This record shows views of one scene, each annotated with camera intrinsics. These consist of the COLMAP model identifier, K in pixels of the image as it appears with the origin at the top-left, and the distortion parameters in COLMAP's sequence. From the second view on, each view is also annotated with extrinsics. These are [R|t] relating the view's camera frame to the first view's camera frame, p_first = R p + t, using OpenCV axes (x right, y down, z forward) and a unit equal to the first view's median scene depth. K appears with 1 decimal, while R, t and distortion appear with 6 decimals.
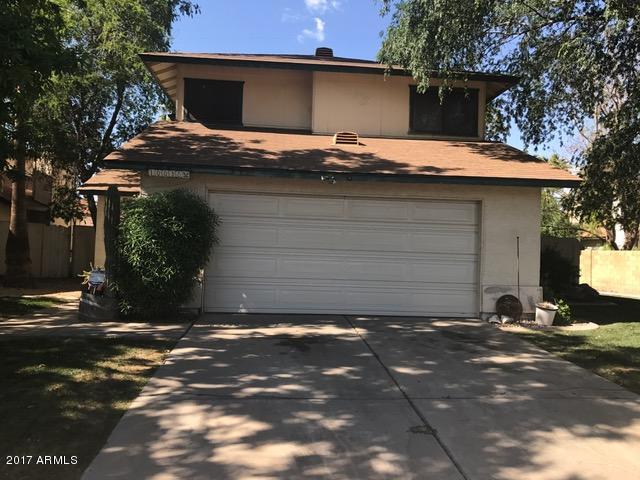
lens RADIAL K [[519.8, 0, 319.2], [0, 519.8, 240.0], [0, 0, 1]] dist [0.036481, -0.012630]
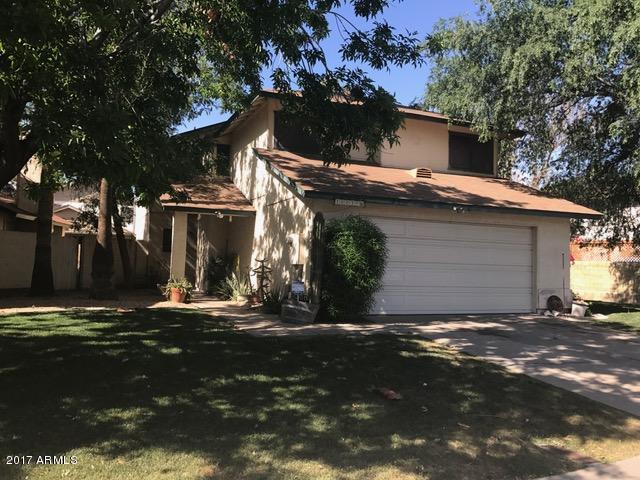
lens RADIAL K [[519.8, 0, 321.6], [0, 519.8, 239.9], [0, 0, 1]] dist [0.036481, -0.012630]
pose [[0.954387, 0.008569, 0.298450, -0.636483], [-0.004735, 0.999897, -0.013567, -0.019730], [-0.298536, 0.011535, 0.954329, -0.136607]]
